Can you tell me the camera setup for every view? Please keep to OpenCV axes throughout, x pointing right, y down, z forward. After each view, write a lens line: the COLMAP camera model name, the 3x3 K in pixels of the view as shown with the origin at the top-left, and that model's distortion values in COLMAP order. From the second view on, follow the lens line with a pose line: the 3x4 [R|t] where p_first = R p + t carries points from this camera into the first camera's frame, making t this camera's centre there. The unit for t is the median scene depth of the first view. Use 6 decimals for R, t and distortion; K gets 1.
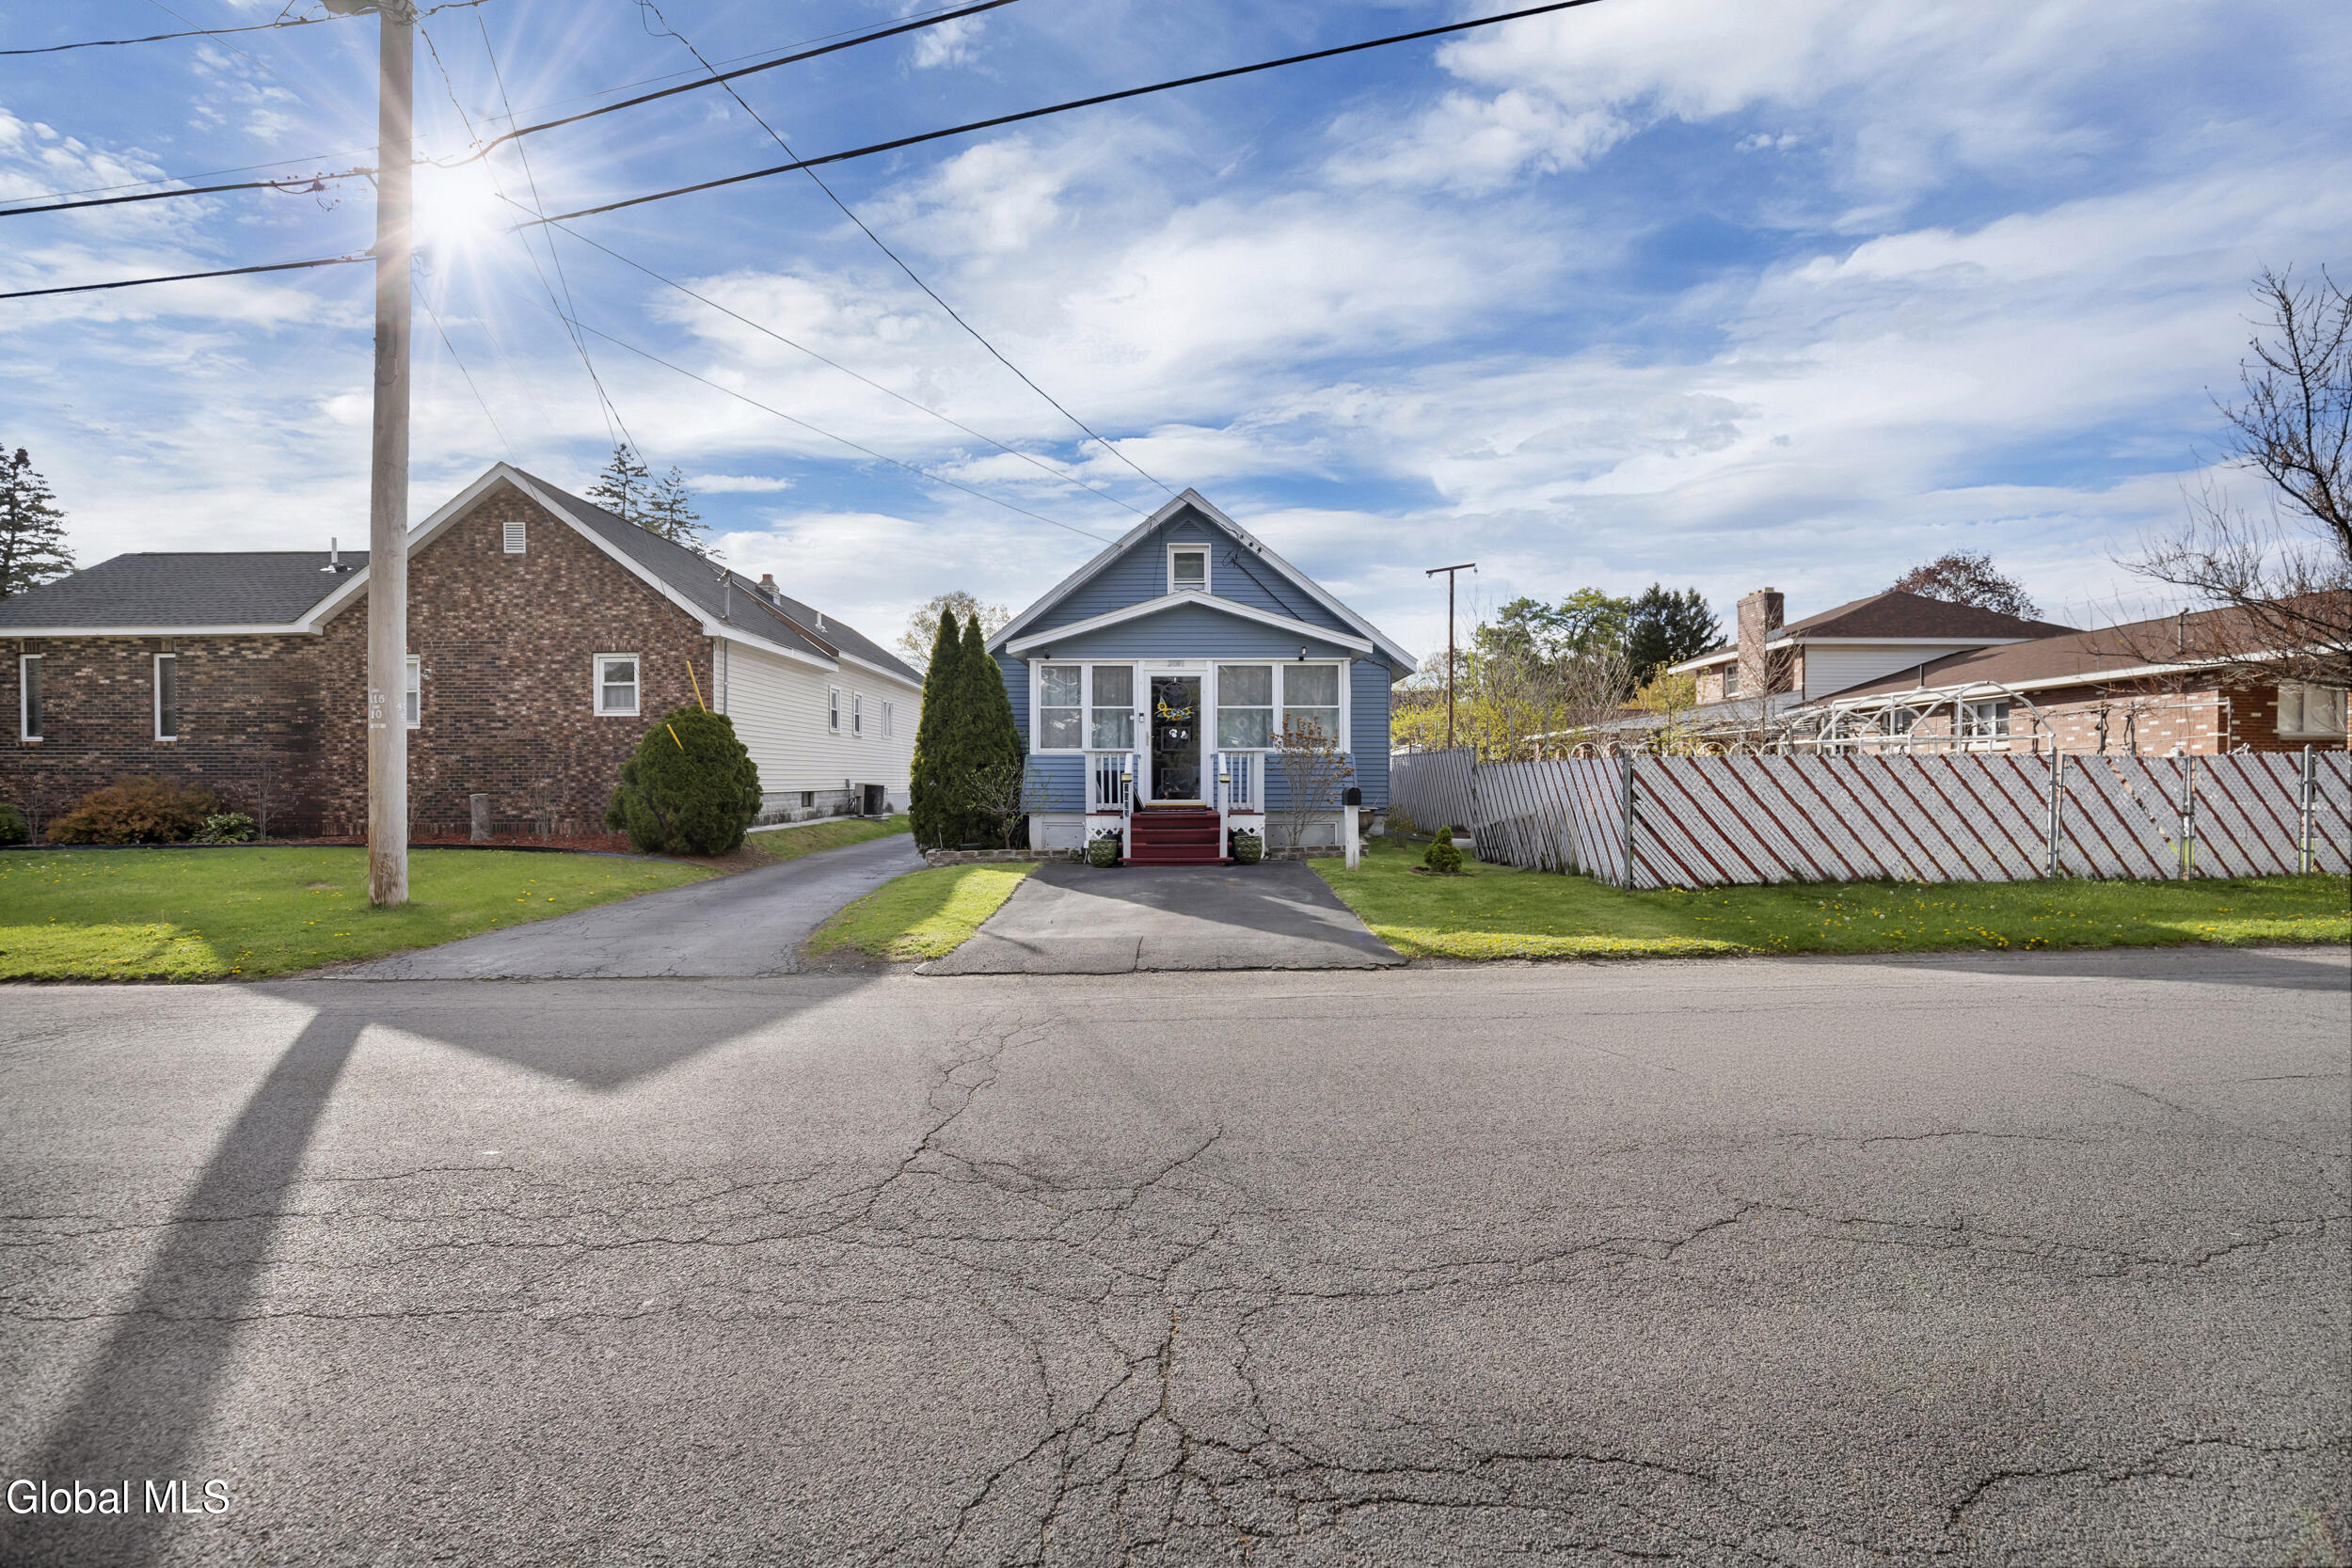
lens RADIAL K [[1100.5, 0, 1174.5], [0, 1100.5, 787.6], [0, 0, 1]] dist [-0.026752, -0.003380]
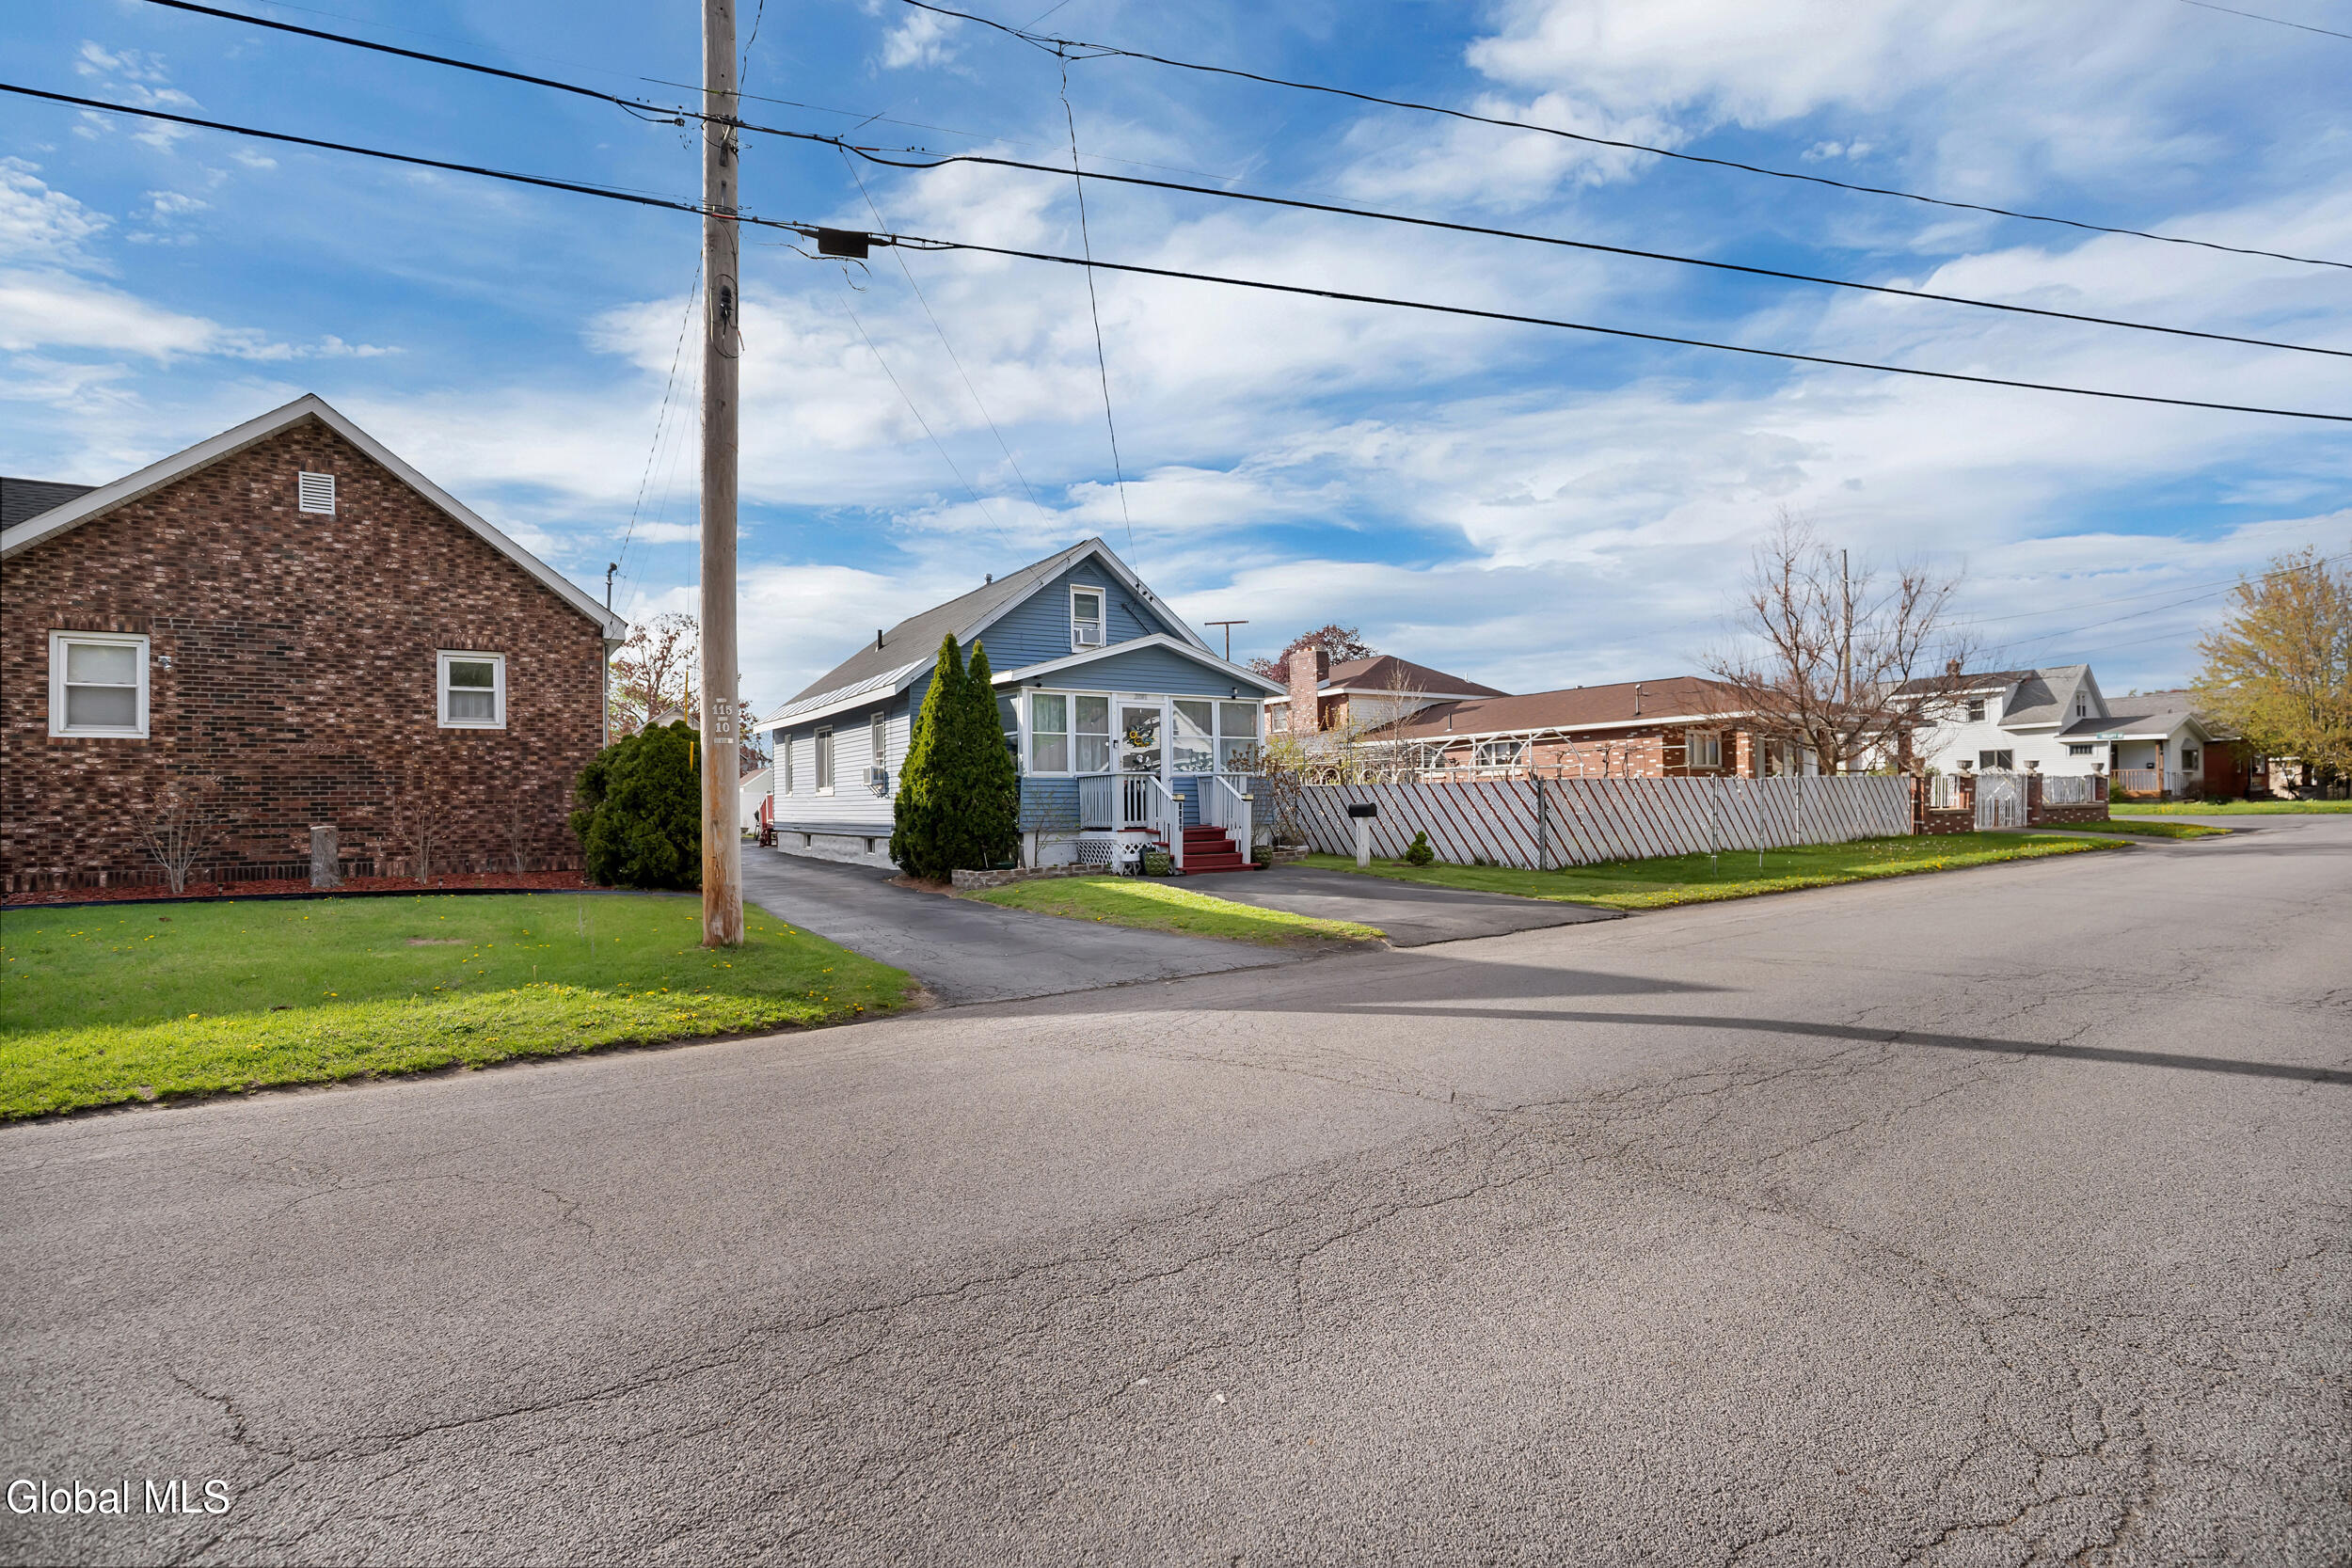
lens RADIAL K [[1100.5, 0, 1216.5], [0, 1100.5, 782.6], [0, 0, 1]] dist [-0.026752, -0.003380]
pose [[0.825322, -0.000585, 0.564662, -0.511297], [0.014676, 0.999684, -0.020415, -0.000407], [-0.564471, 0.025136, 0.825070, 0.019185]]
